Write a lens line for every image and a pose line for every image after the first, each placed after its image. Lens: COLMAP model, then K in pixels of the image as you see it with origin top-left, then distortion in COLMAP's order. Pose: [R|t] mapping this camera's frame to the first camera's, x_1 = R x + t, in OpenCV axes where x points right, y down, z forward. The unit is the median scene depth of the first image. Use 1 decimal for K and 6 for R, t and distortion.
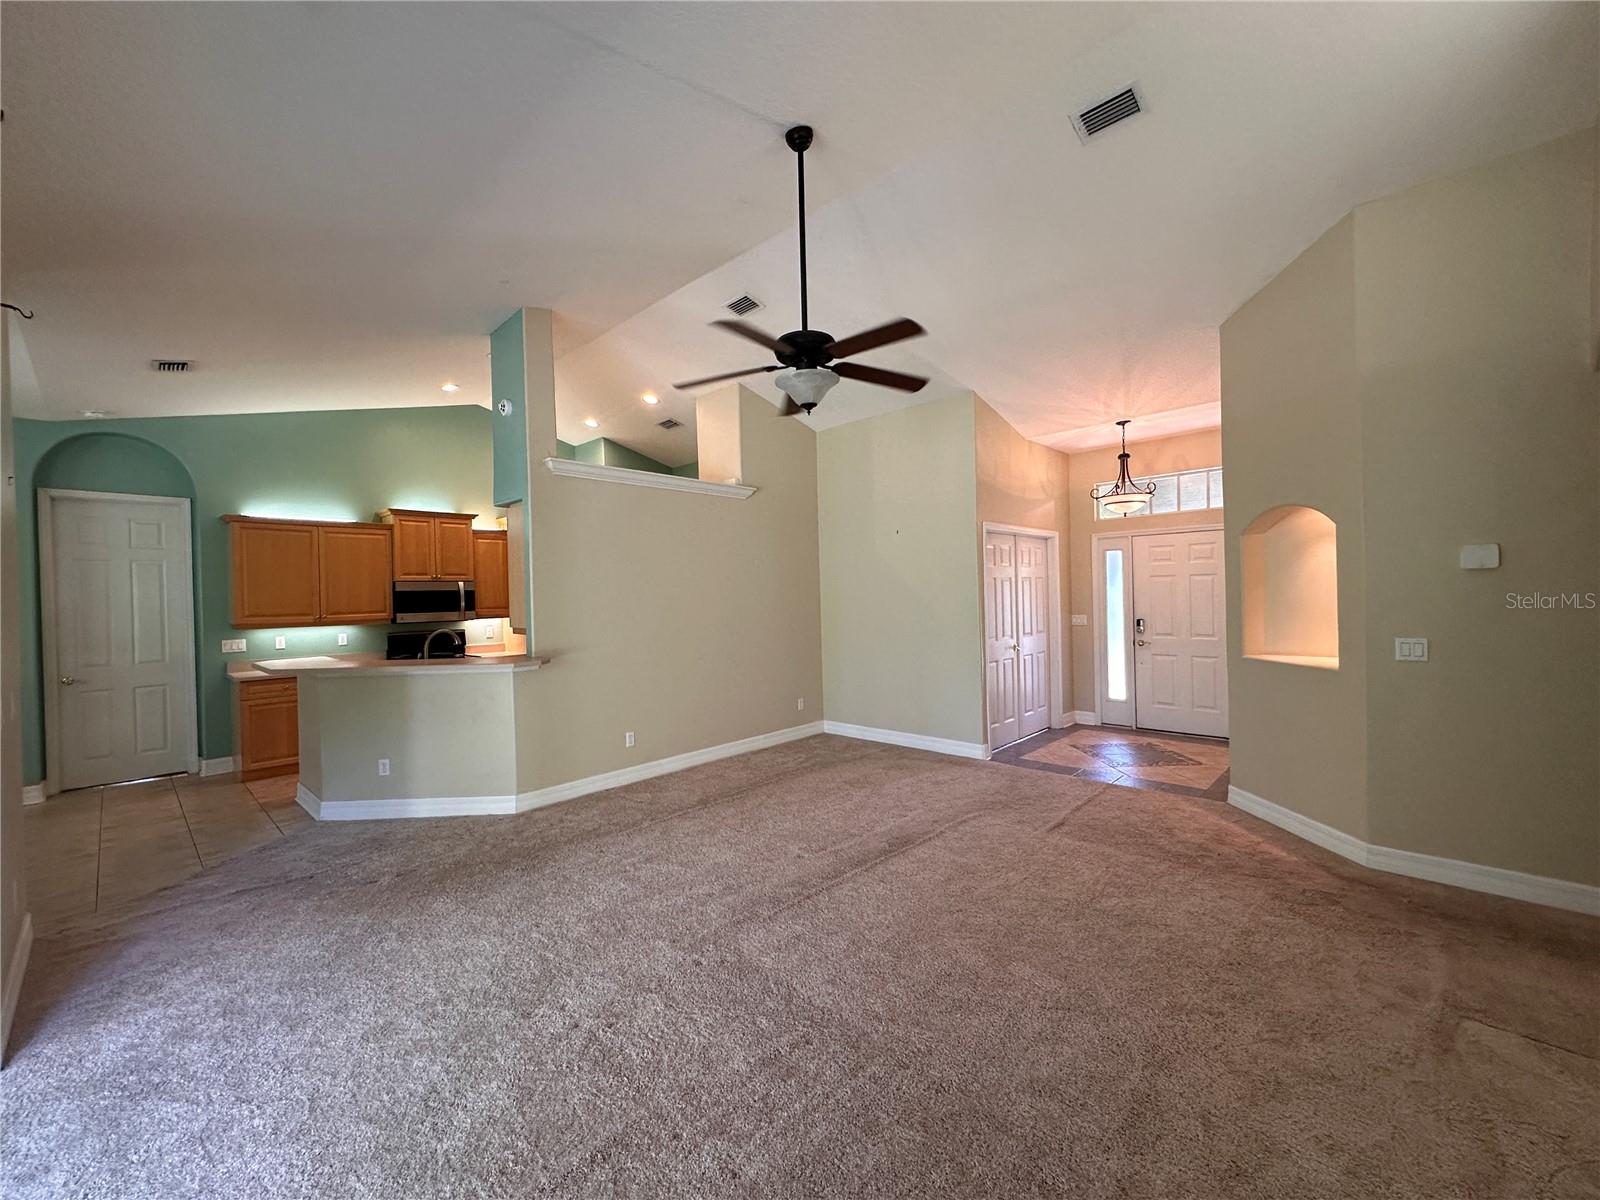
lens RADIAL K [[639.2, 0, 800.0], [0, 639.2, 600.0], [0, 0, 1]] dist [0.014472, -0.004084]
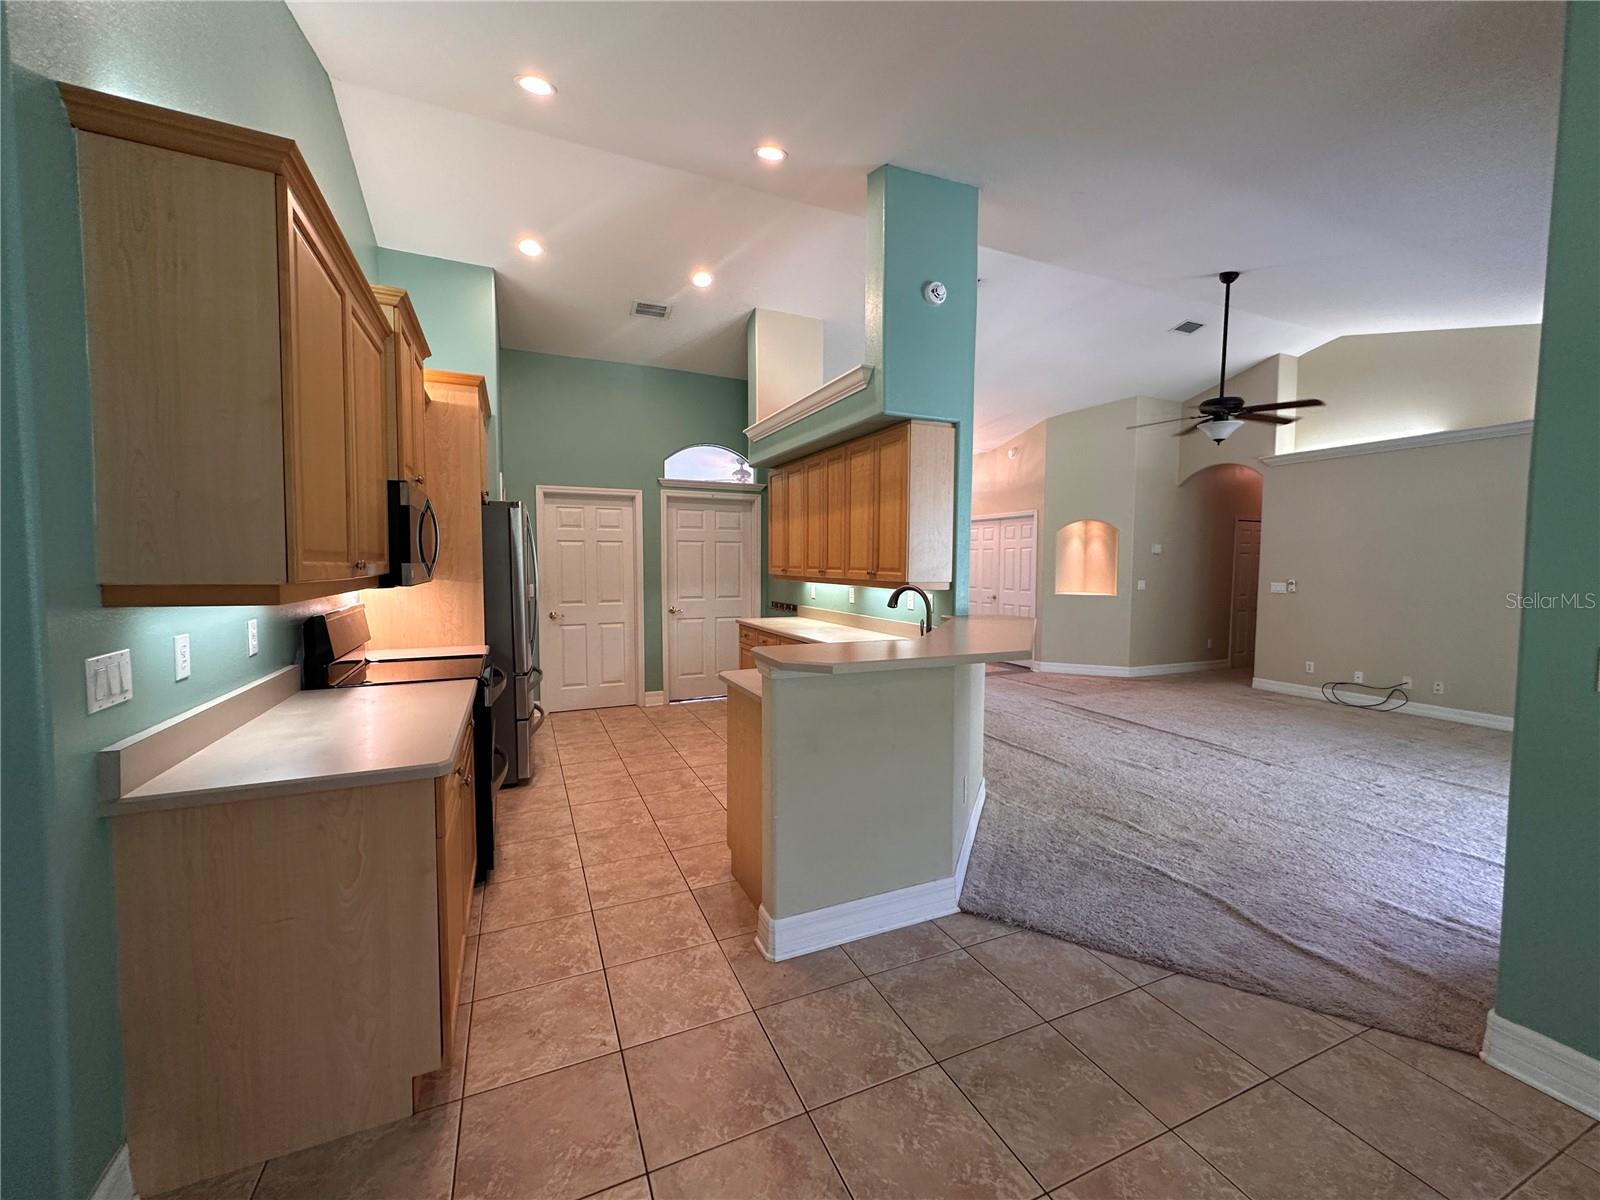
lens RADIAL K [[639.2, 0, 800.0], [0, 639.2, 600.0], [0, 0, 1]] dist [0.014472, -0.004084]
pose [[0.392866, -0.027135, 0.919195, -1.194712], [-0.004991, 0.999487, 0.031639, 0.041229], [-0.919582, -0.017017, 0.392529, 0.813429]]
